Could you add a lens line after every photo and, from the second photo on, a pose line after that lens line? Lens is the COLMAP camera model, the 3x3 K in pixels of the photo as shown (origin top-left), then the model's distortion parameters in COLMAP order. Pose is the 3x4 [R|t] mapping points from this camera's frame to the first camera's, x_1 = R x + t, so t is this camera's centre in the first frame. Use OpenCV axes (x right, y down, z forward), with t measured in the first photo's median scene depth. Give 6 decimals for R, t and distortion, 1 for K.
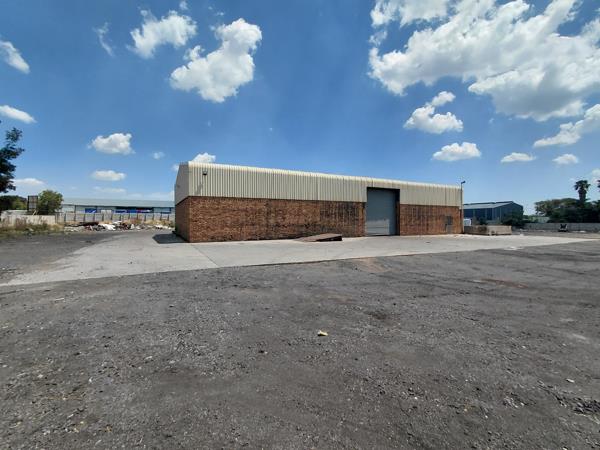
lens RADIAL K [[277.8, 0, 301.2], [0, 277.8, 216.7], [0, 0, 1]] dist [-0.002383, 0.001669]
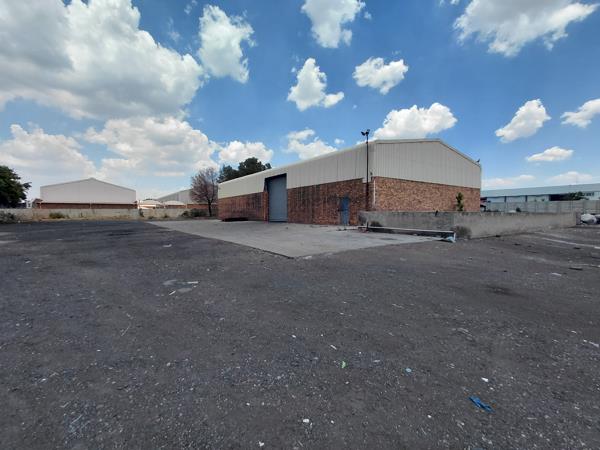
lens RADIAL K [[277.8, 0, 300.0], [0, 277.8, 220.0], [0, 0, 1]] dist [-0.002383, 0.001669]
pose [[0.127416, 0.022525, -0.991594, 1.636816], [0.022090, 0.999430, 0.025542, 0.046103], [0.991603, -0.025158, 0.126845, 1.161734]]
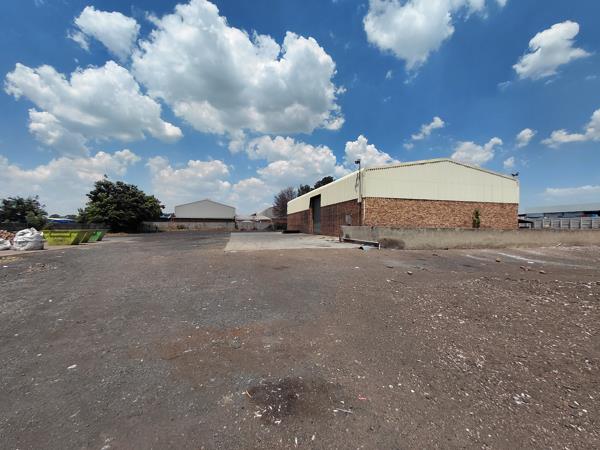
lens RADIAL K [[277.8, 0, 303.3], [0, 277.8, 216.6], [0, 0, 1]] dist [-0.002383, 0.001669]
pose [[-0.227709, -0.038839, -0.972954, 1.854792], [0.010632, 0.999045, -0.042369, 0.051740], [0.973671, -0.019992, -0.227079, 1.494059]]
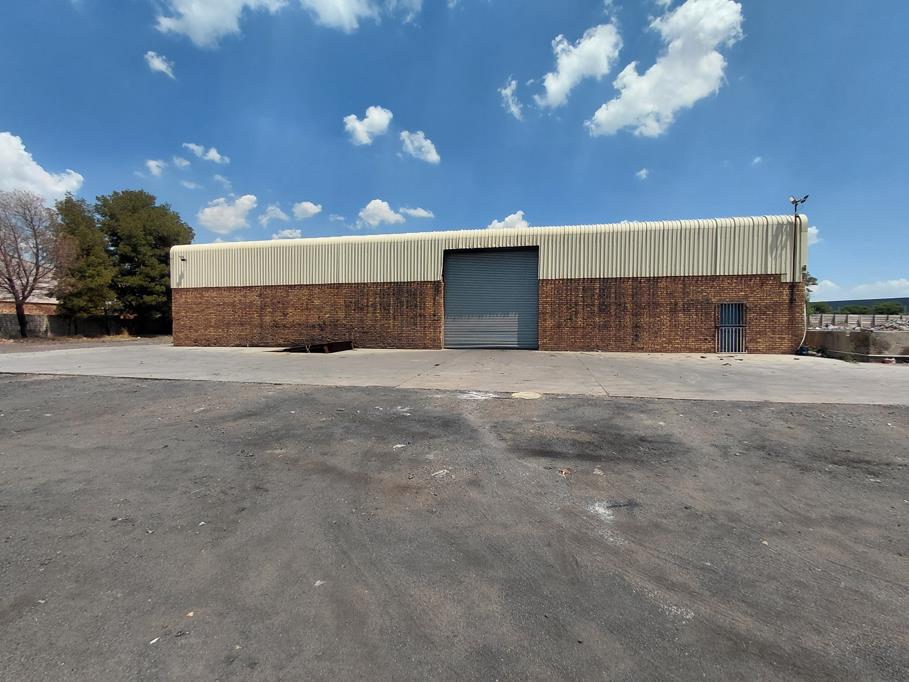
lens RADIAL K [[417.2, 0, 445.3], [0, 417.2, 330.0], [0, 0, 1]] dist [-0.004357, 0.001898]
pose [[0.770264, 0.010503, -0.637639, 0.841428], [0.013167, 0.999389, 0.032368, 0.014964], [0.637589, -0.033328, 0.769655, 0.482801]]
